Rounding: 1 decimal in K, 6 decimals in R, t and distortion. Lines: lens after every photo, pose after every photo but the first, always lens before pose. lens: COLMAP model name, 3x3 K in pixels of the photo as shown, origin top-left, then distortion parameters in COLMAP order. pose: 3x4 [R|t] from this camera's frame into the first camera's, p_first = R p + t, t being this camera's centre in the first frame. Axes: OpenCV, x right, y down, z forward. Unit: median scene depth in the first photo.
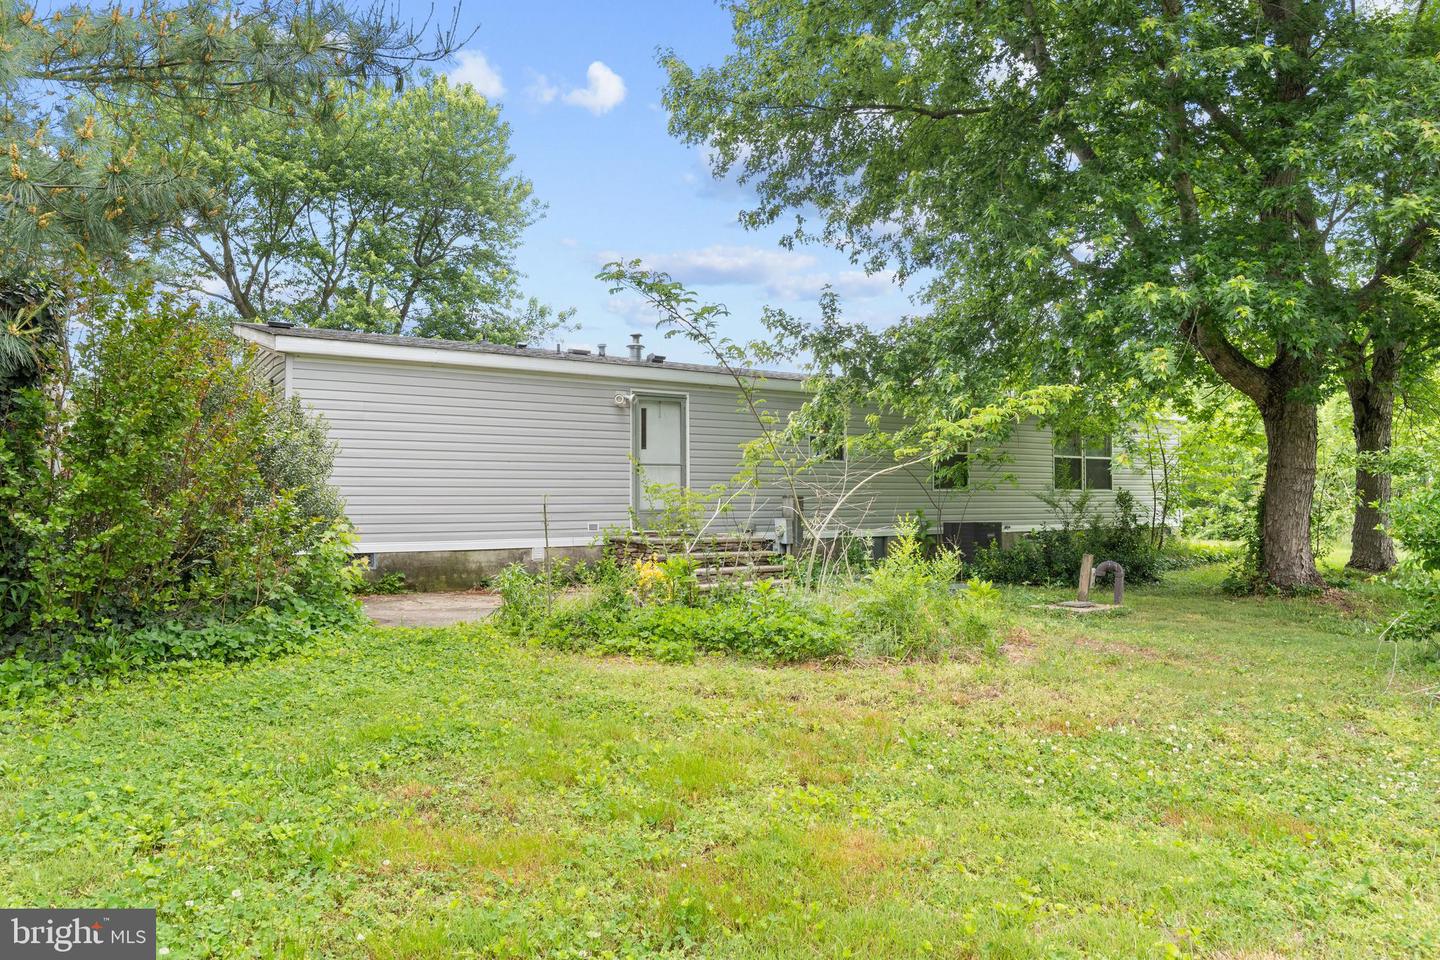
lens RADIAL K [[916.6, 0, 719.1], [0, 916.6, 478.4], [0, 0, 1]] dist [-0.000940, 0.000547]
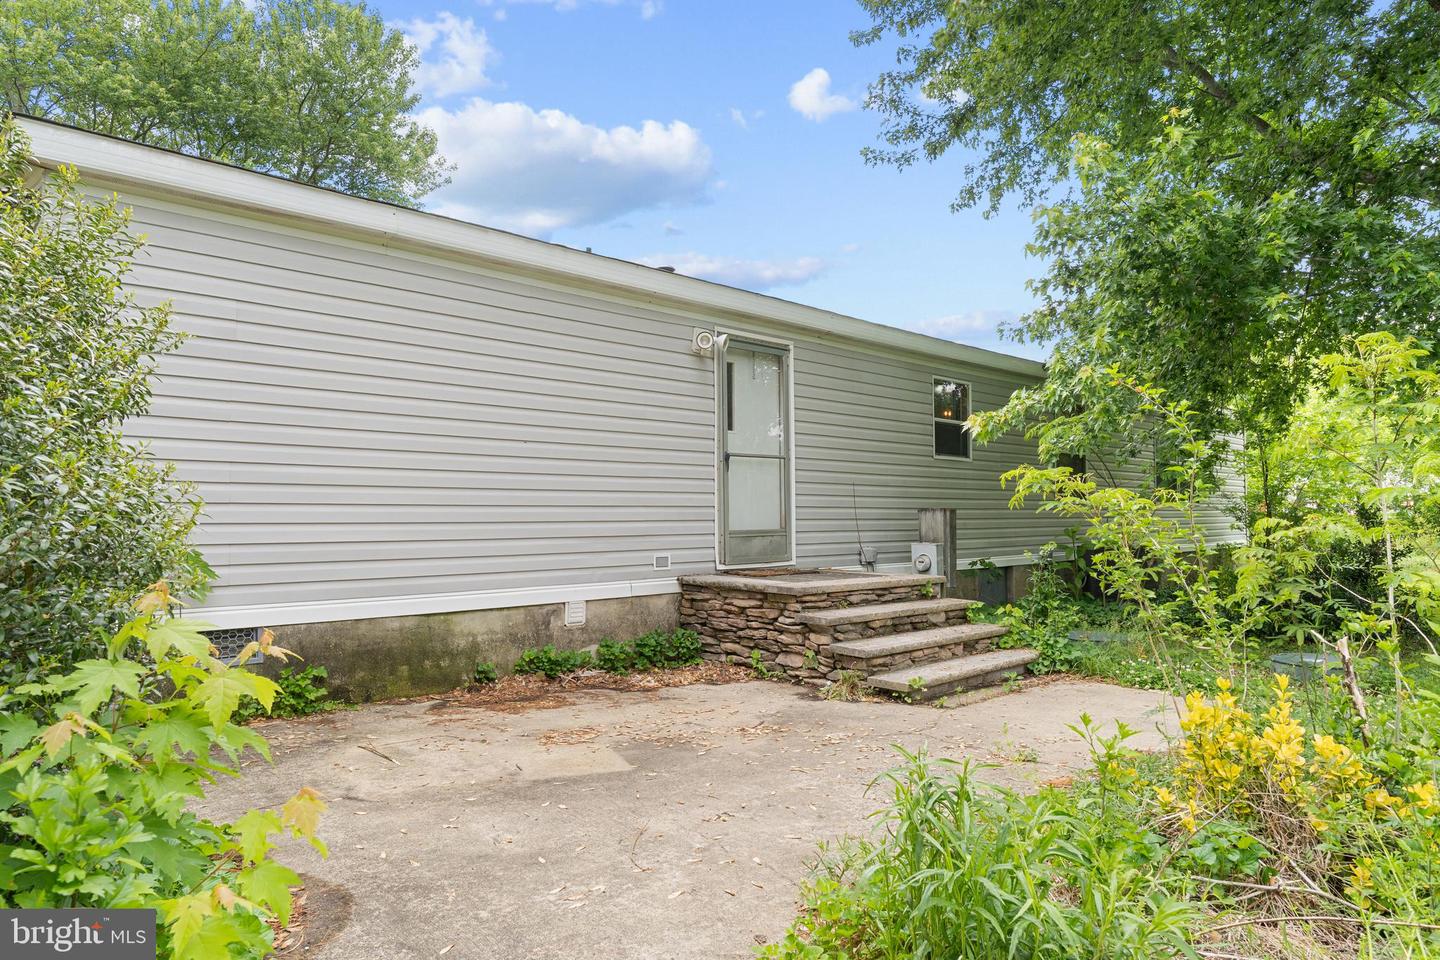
lens RADIAL K [[859.5, 0, 721.7], [0, 859.5, 489.8], [0, 0, 1]] dist [0.004626, -0.001907]
pose [[0.986591, 0.001482, 0.163203, -0.181877], [-0.000112, 0.999965, -0.008404, 0.012326], [-0.163210, 0.008273, 0.986557, 0.446171]]
